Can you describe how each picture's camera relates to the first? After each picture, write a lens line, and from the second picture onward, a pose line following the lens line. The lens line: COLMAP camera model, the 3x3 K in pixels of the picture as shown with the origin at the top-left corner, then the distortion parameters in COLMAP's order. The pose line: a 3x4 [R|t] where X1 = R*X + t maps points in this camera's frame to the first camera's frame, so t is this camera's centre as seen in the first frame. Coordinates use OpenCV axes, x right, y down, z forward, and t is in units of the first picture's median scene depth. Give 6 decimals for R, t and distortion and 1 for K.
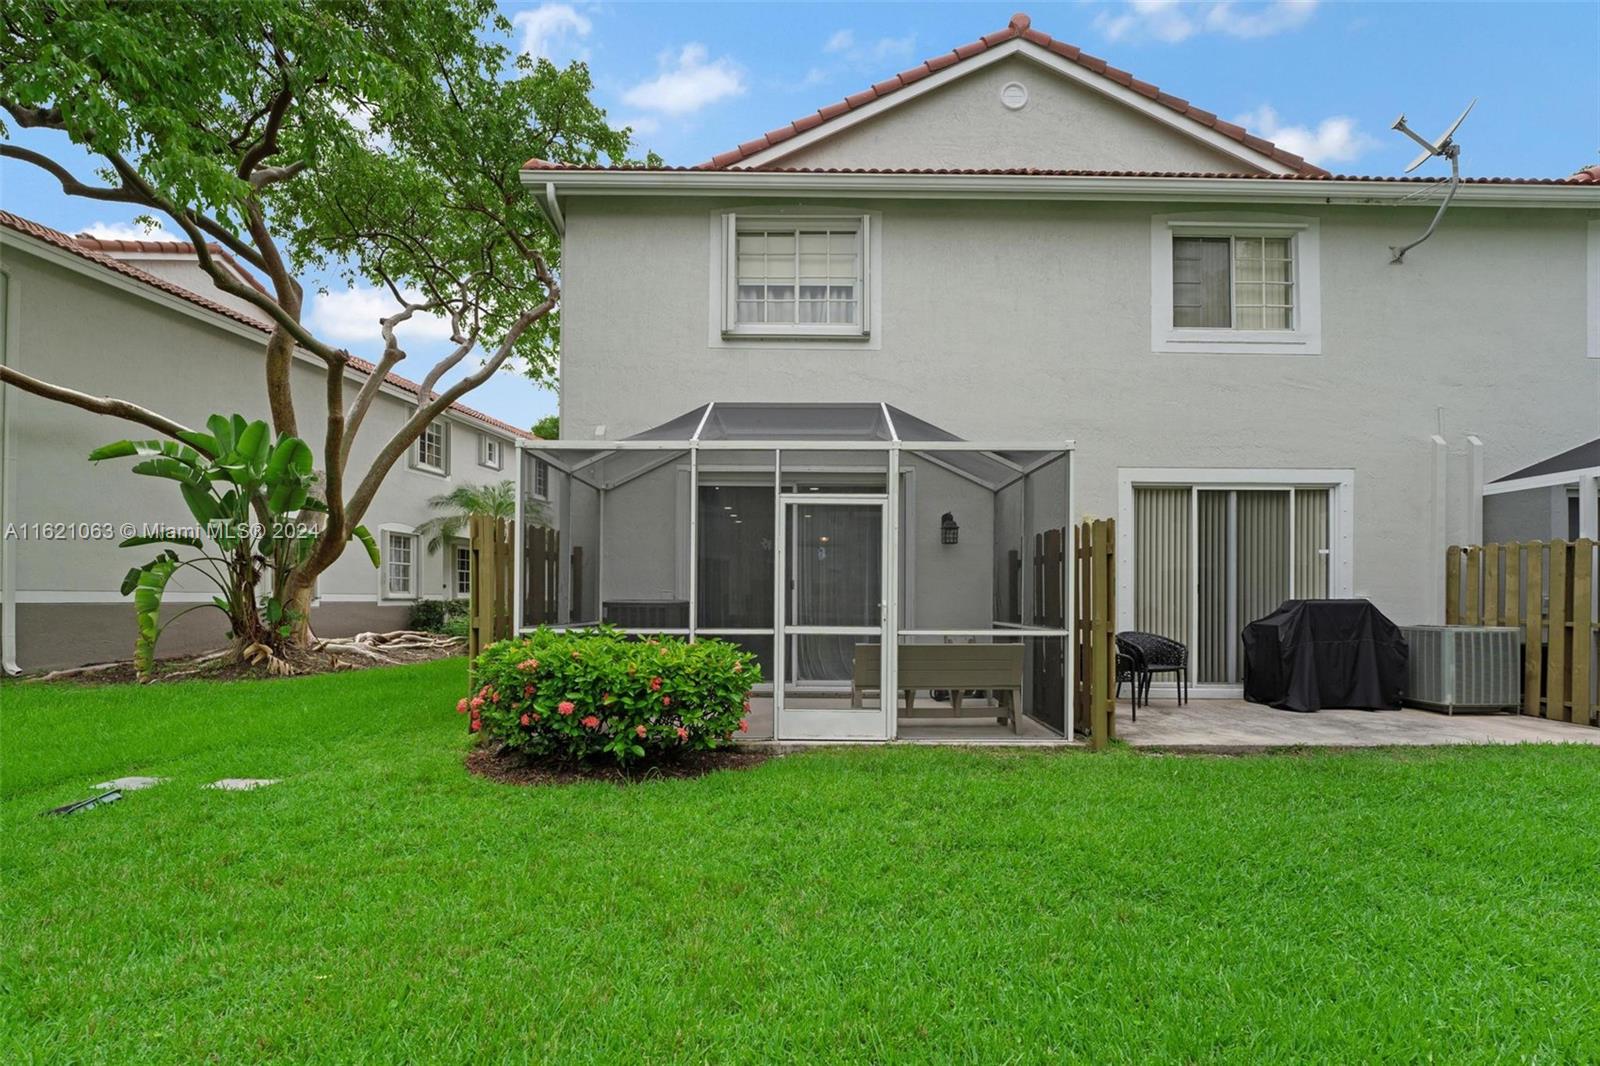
lens RADIAL K [[691.1, 0, 813.1], [0, 691.1, 593.9], [0, 0, 1]] dist [-0.000813, -0.000384]
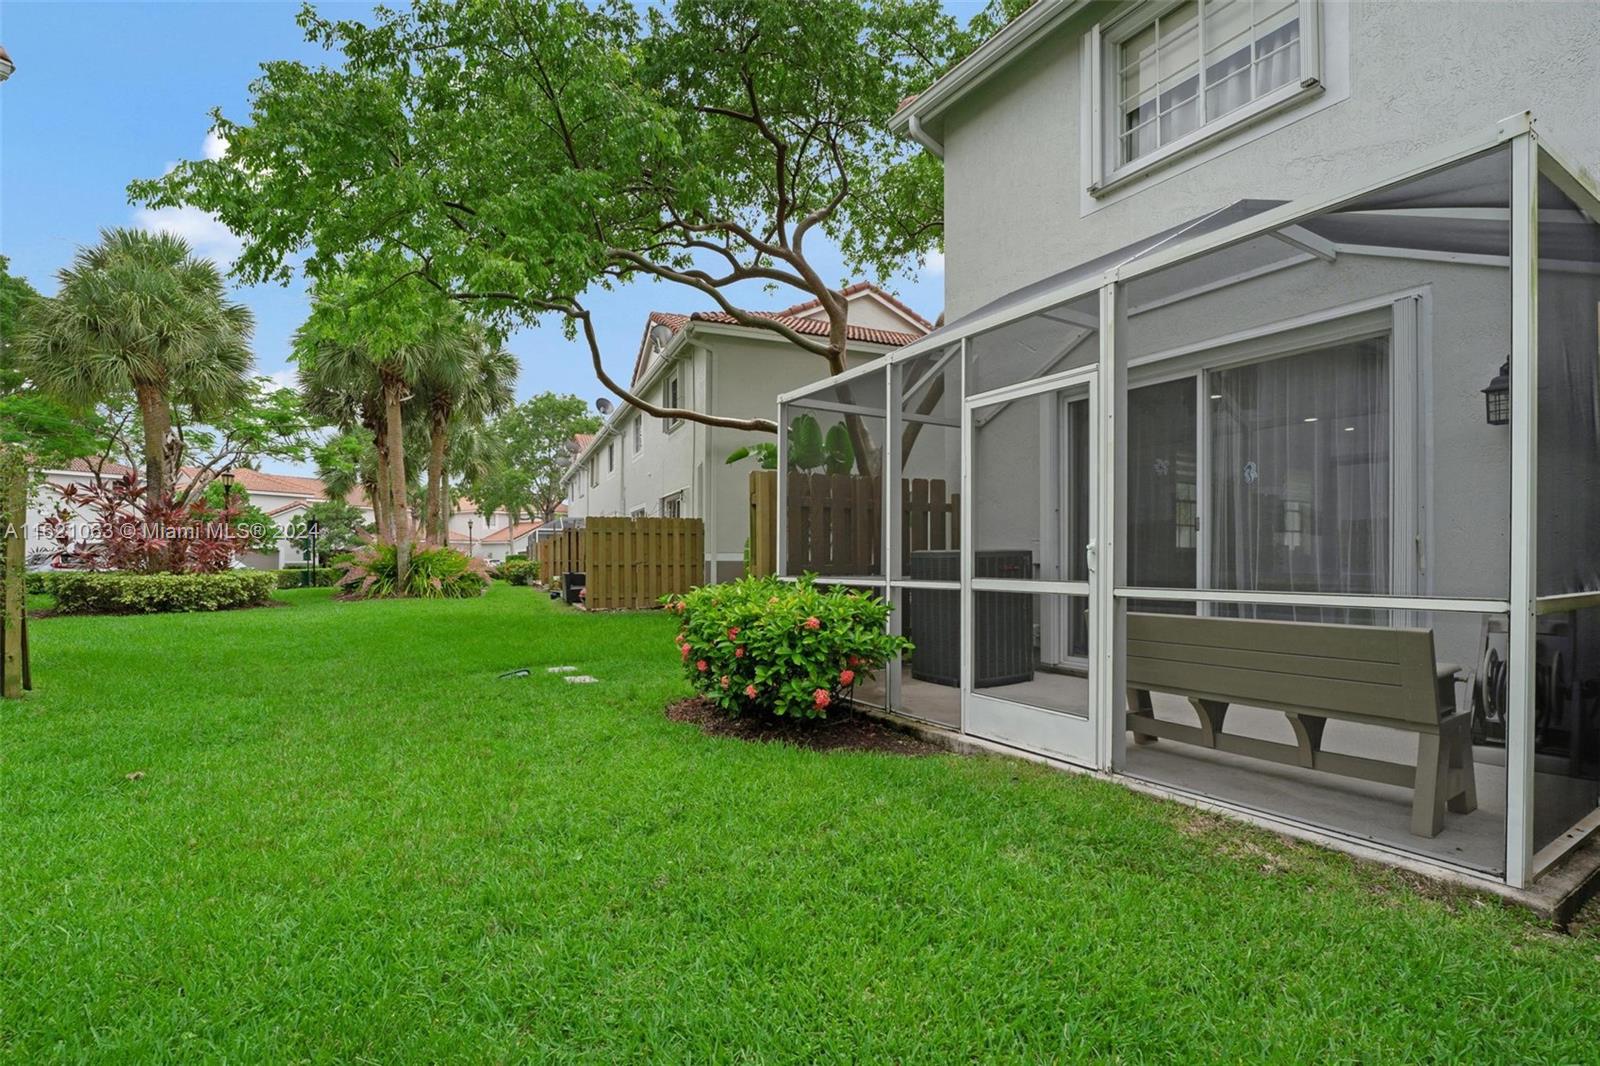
lens RADIAL K [[727.4, 0, 803.9], [0, 727.4, 561.5], [0, 0, 1]] dist [-0.005261, -0.000176]
pose [[0.522542, -0.005115, -0.852599, 0.519120], [0.007236, 0.999973, -0.001565, 0.028410], [0.852583, -0.005352, 0.522564, 0.452846]]
